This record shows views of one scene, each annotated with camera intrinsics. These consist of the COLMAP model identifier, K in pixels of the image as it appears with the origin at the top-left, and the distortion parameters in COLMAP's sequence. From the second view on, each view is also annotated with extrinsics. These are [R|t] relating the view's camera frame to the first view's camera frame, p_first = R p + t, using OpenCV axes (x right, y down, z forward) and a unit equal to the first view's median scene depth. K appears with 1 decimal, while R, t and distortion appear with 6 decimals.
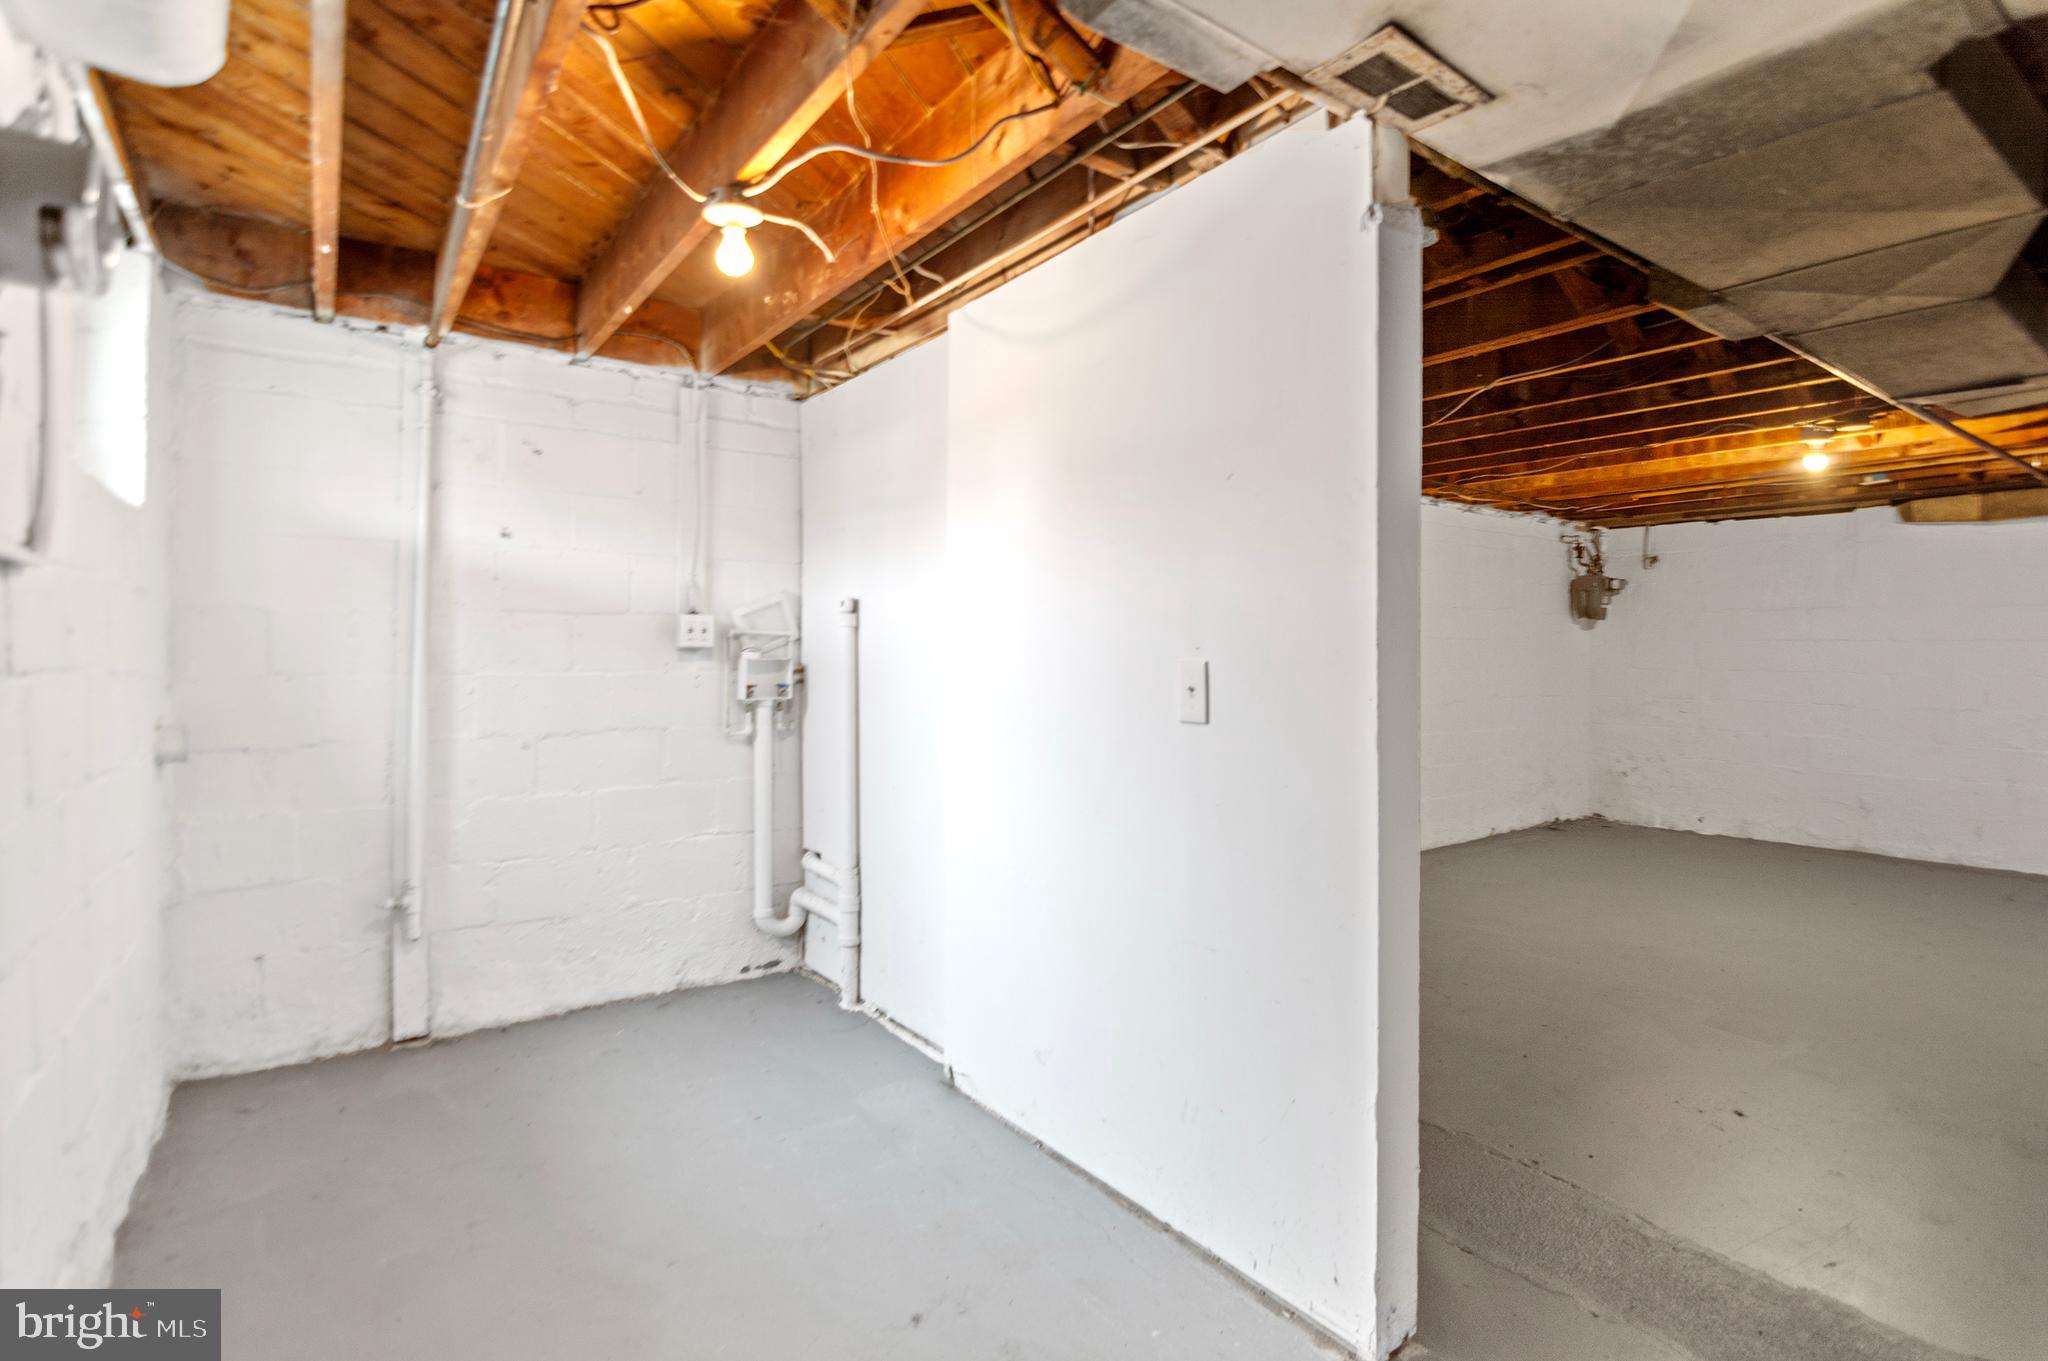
lens RADIAL K [[1008.7, 0, 1044.6], [0, 1008.7, 644.1], [0, 0, 1]] dist [-0.007178, 0.000147]
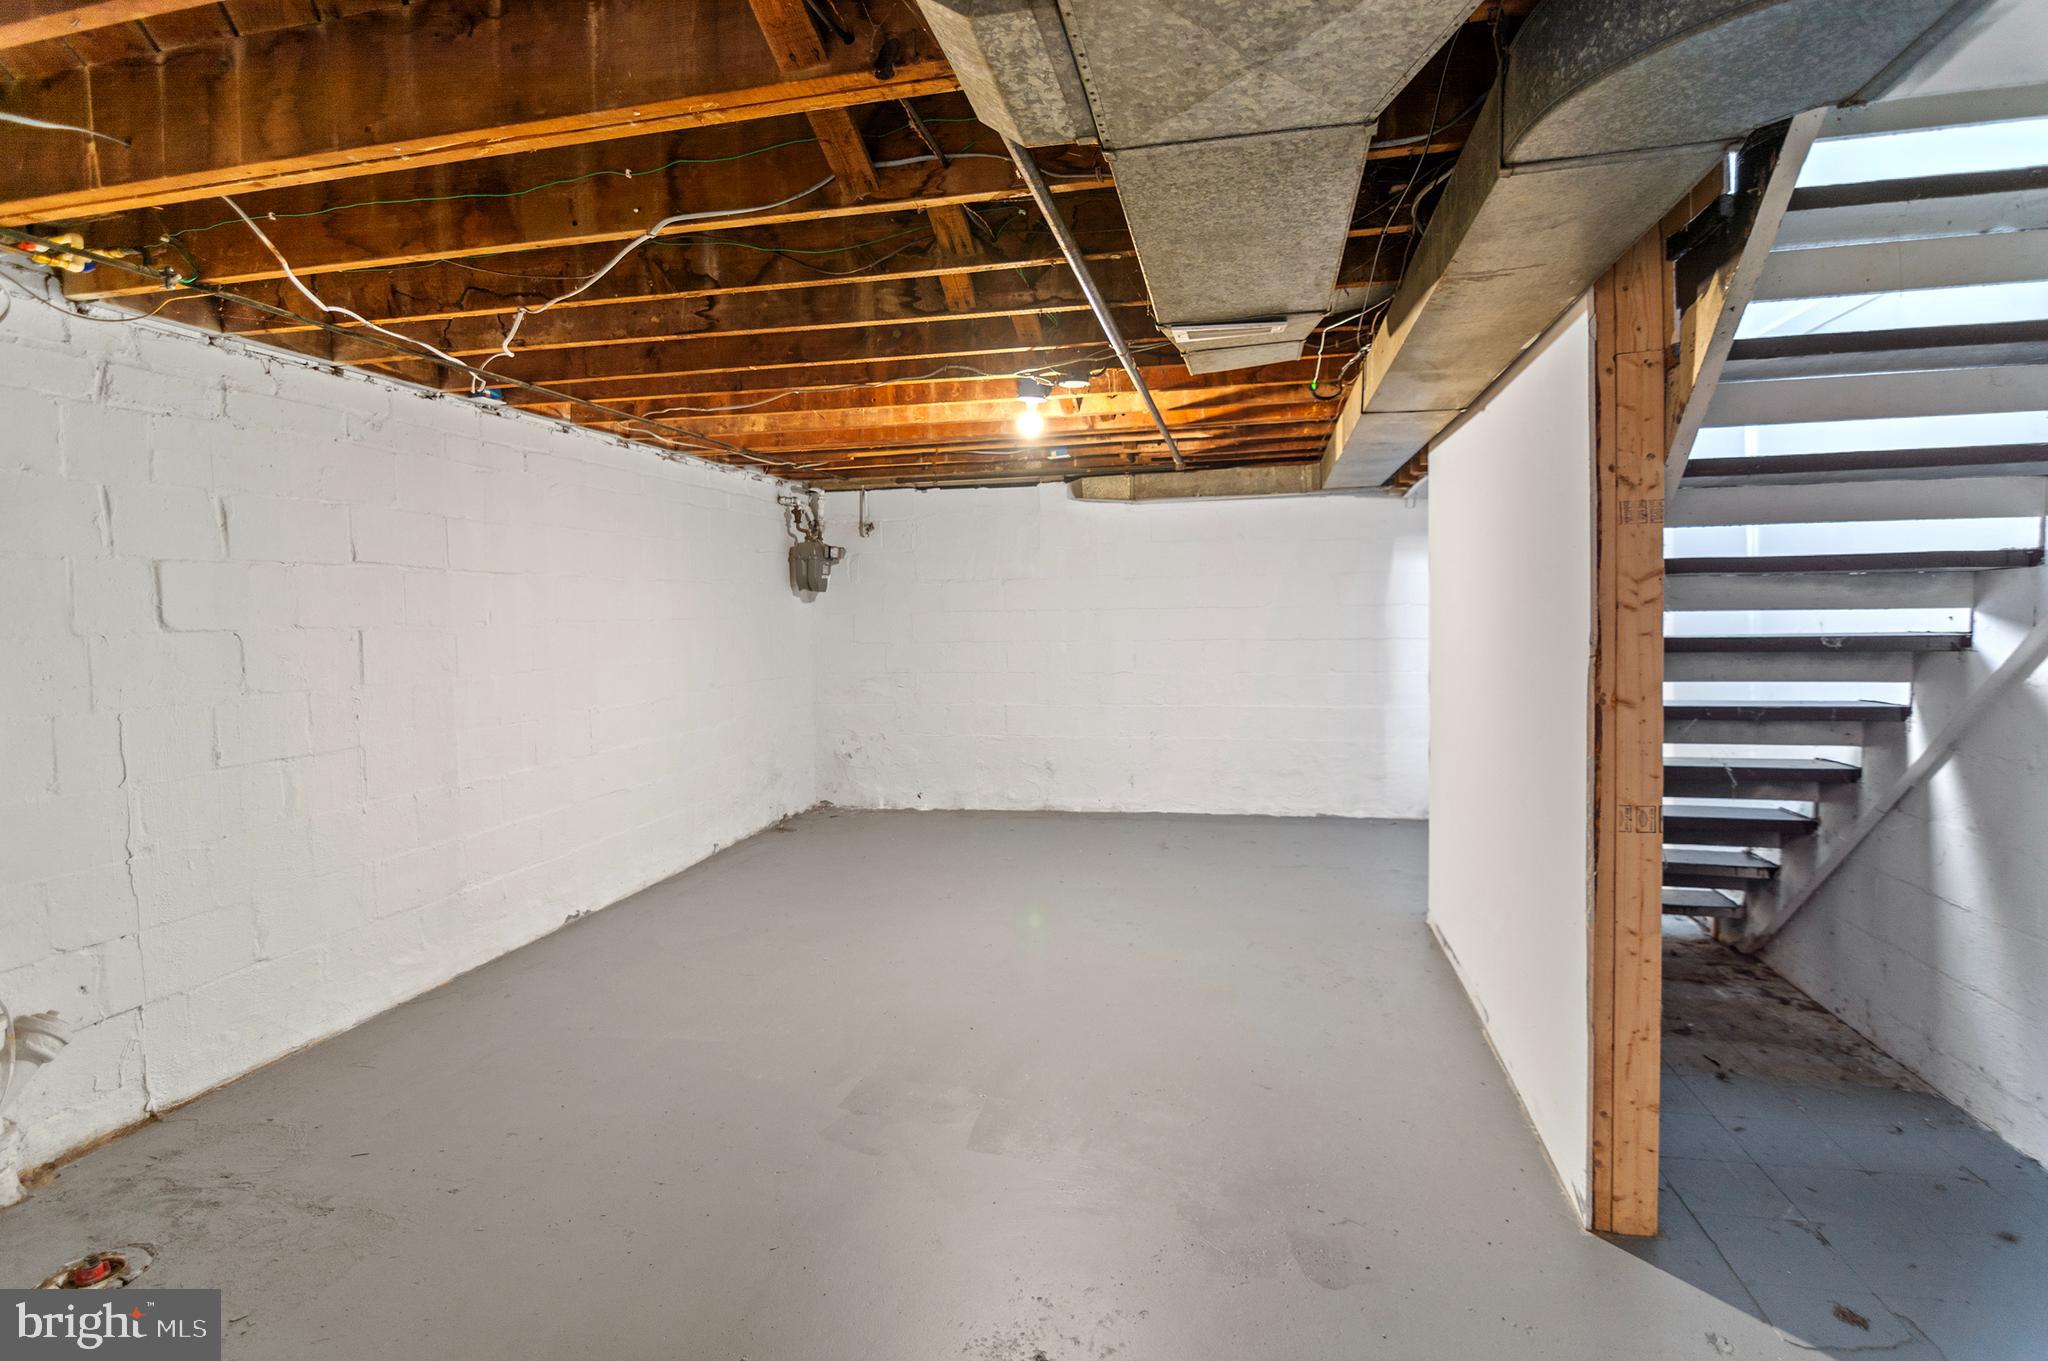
lens RADIAL K [[1008.7, 0, 1022.7], [0, 1008.7, 674.5], [0, 0, 1]] dist [-0.007178, 0.000147]
pose [[0.762143, -0.061750, 0.644457, 0.114786], [0.018442, 0.997108, 0.073730, -0.015452], [-0.647146, -0.044308, 0.761078, 0.213710]]
